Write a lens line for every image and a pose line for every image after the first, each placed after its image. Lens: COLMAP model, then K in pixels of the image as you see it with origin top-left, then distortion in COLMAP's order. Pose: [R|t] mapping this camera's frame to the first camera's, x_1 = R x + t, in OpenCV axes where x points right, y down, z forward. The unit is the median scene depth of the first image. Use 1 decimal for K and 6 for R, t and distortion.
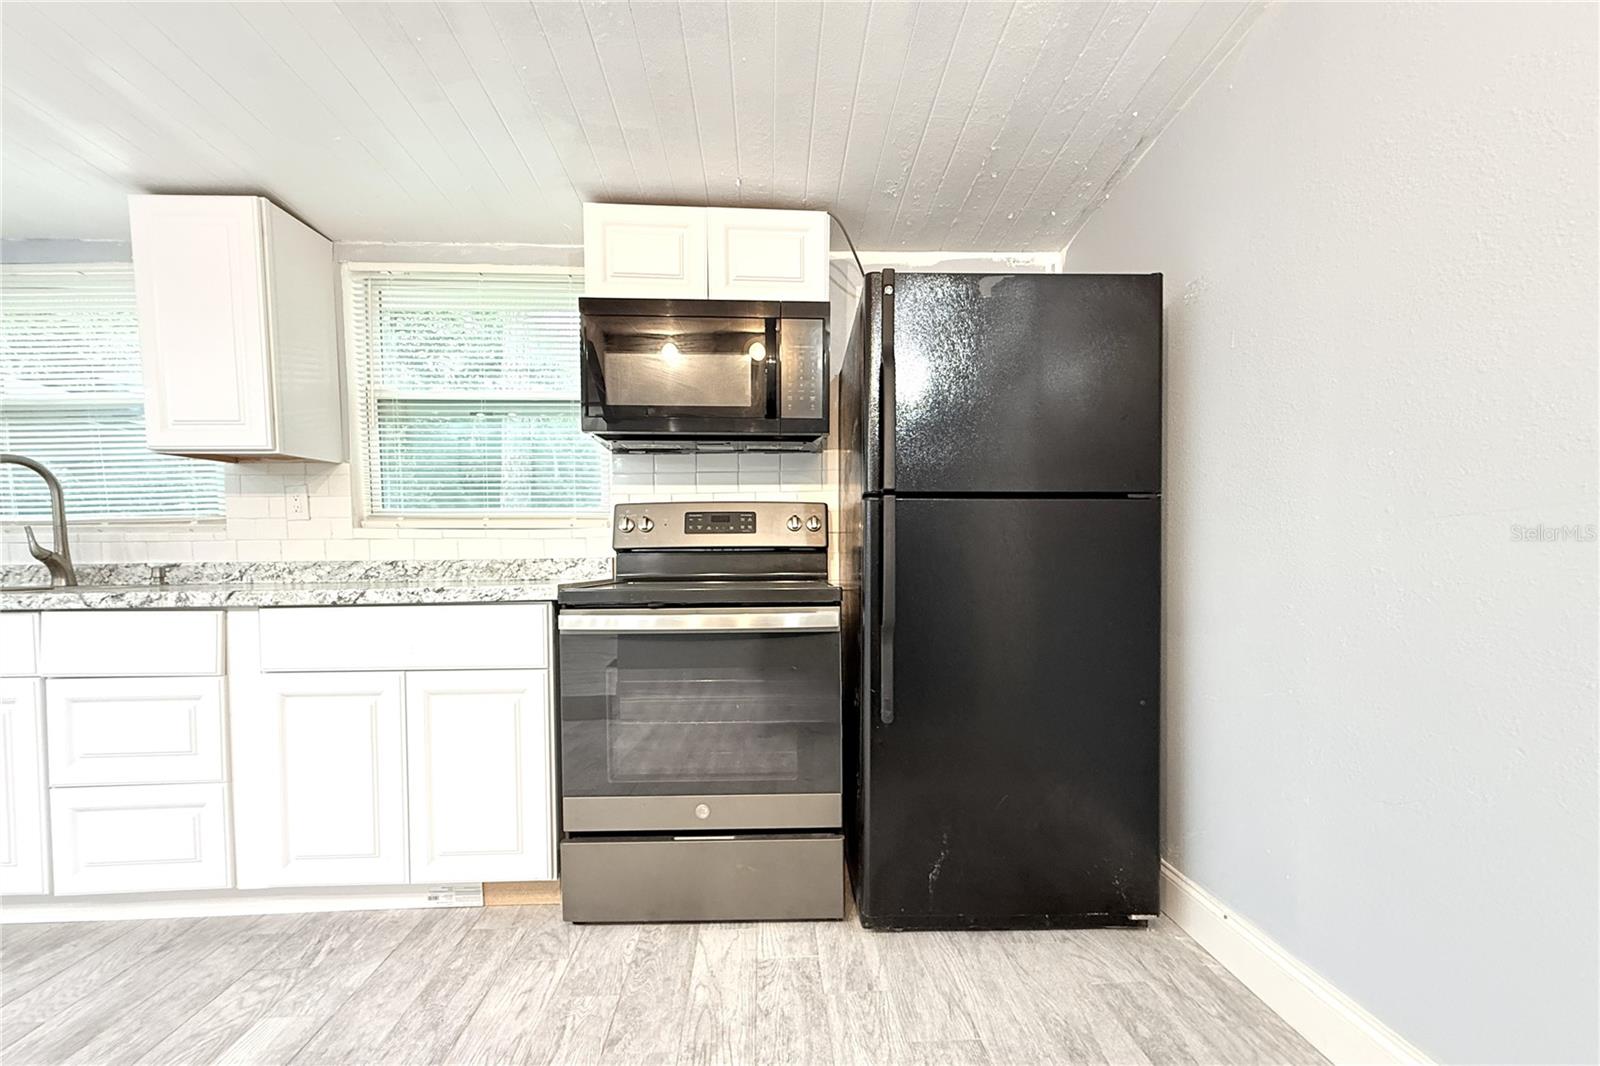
lens RADIAL K [[638.8, 0, 795.3], [0, 638.8, 571.7], [0, 0, 1]] dist [-0.000191, 0.000037]
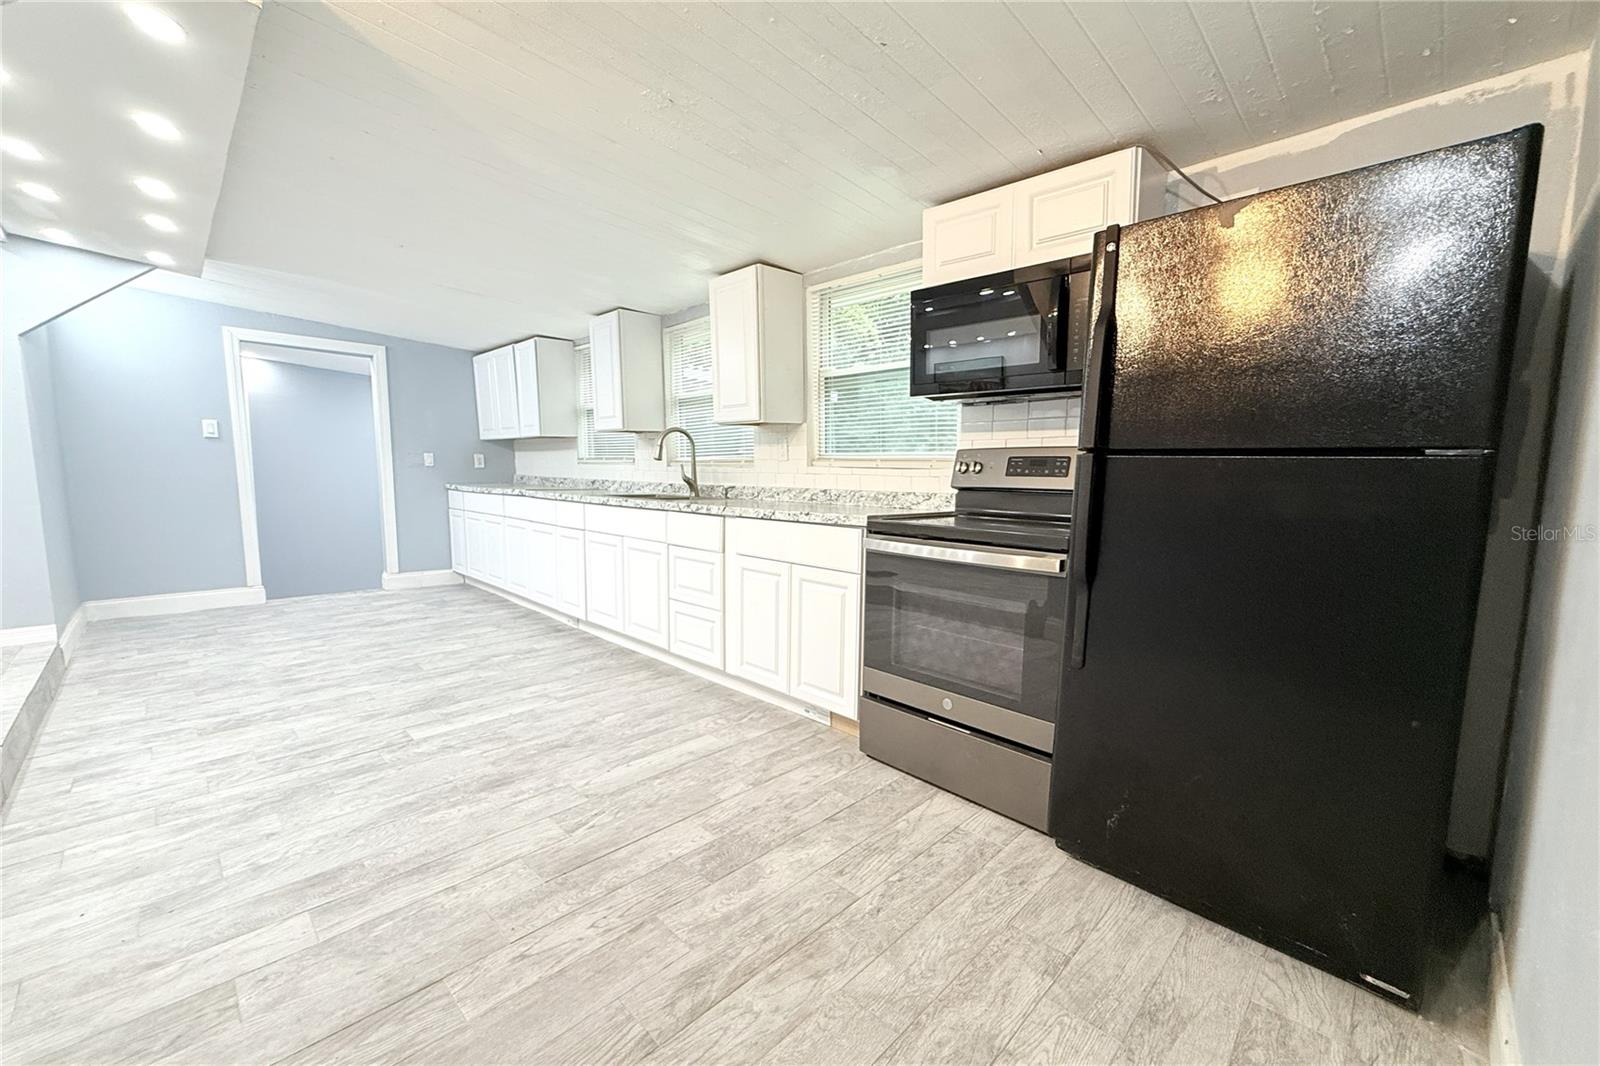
lens RADIAL K [[638.1, 0, 791.6], [0, 638.1, 533.6], [0, 0, 1]] dist [-0.001413, -0.000268]
pose [[0.669981, 0.090871, -0.736796, 0.528304], [-0.036670, 0.995320, 0.089411, -0.057389], [0.741472, -0.032885, 0.670178, -0.054030]]
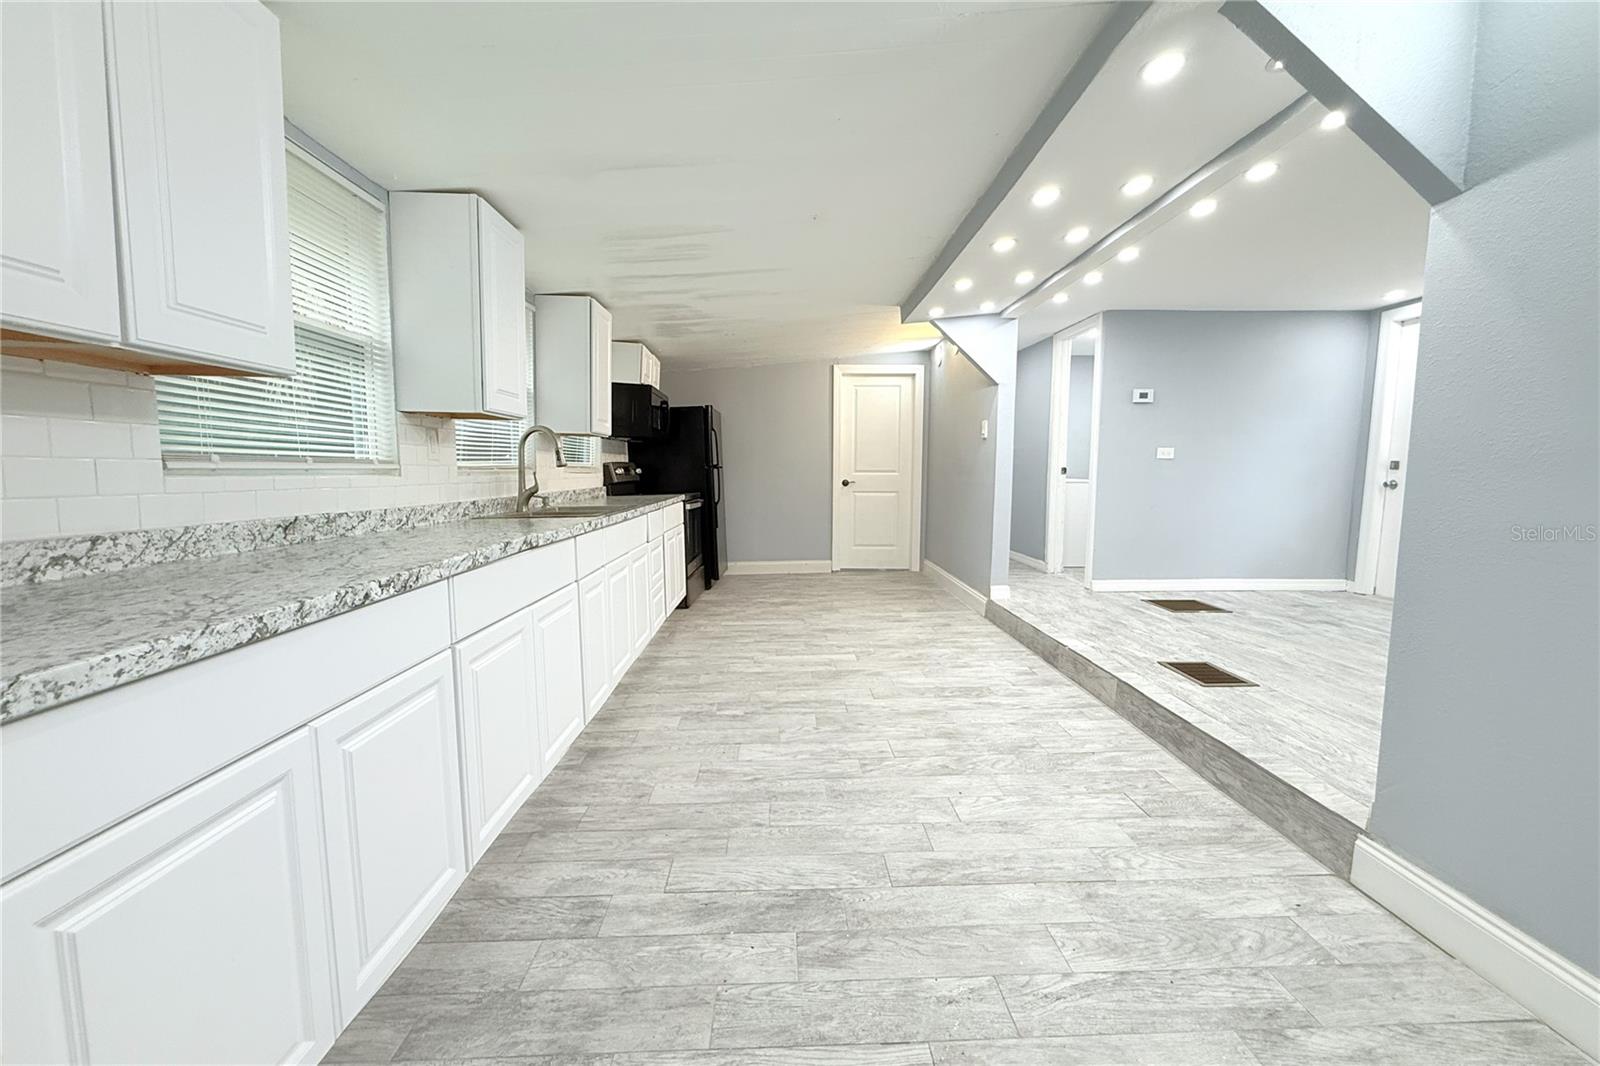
lens RADIAL K [[640.1, 0, 796.1], [0, 640.1, 534.1], [0, 0, 1]] dist [0.001812, 0.000122]
pose [[0.023144, -0.091912, 0.995498, -3.227818], [0.034052, 0.995260, 0.091098, -0.048561], [-0.999152, 0.031790, 0.026164, 0.397037]]
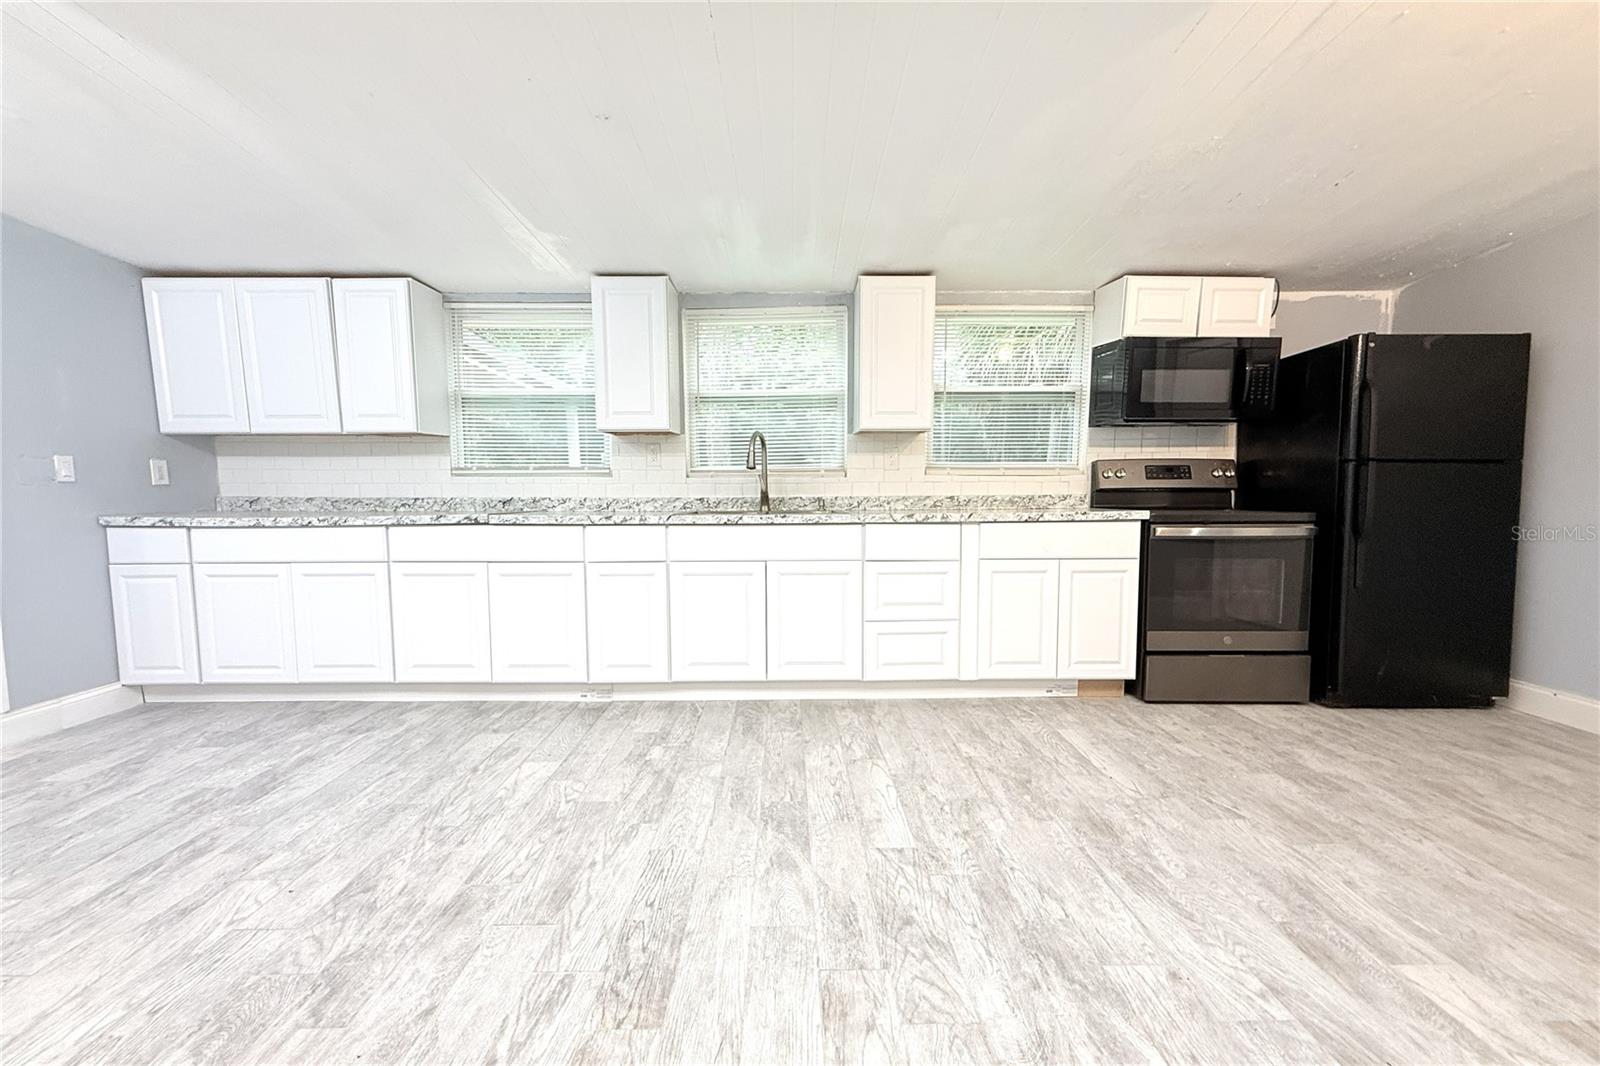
lens RADIAL K [[639.4, 0, 794.9], [0, 639.4, 532.2], [0, 0, 1]] dist [0.000474, 0.000224]
pose [[0.999151, 0.006710, -0.040641, -1.231709], [-0.004864, 0.998959, 0.045352, 0.003787], [0.040903, -0.045116, 0.998144, -0.770159]]
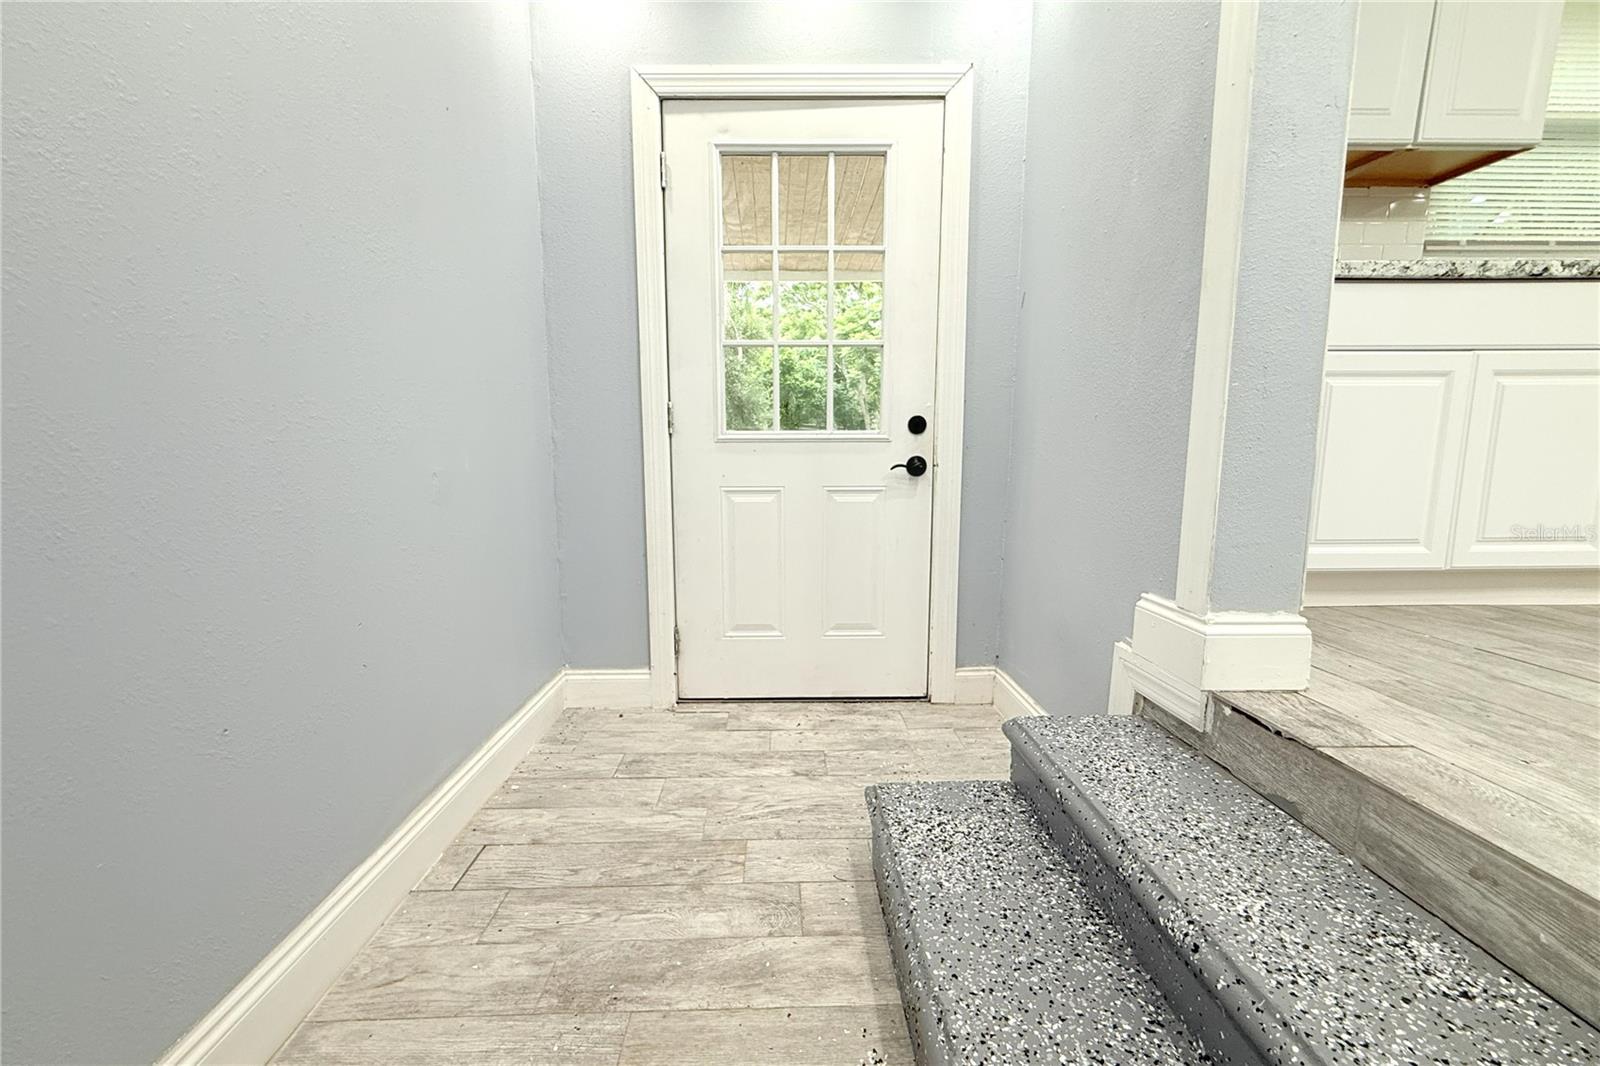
lens RADIAL K [[630.3, 0, 796.5], [0, 630.3, 535.0], [0, 0, 1]] dist [0.000343, 0.000007]
pose [[0.999831, 0.004563, -0.017809, -3.626288], [-0.002676, 0.994512, 0.104585, 0.345201], [0.018189, -0.104520, 0.994356, -0.085697]]
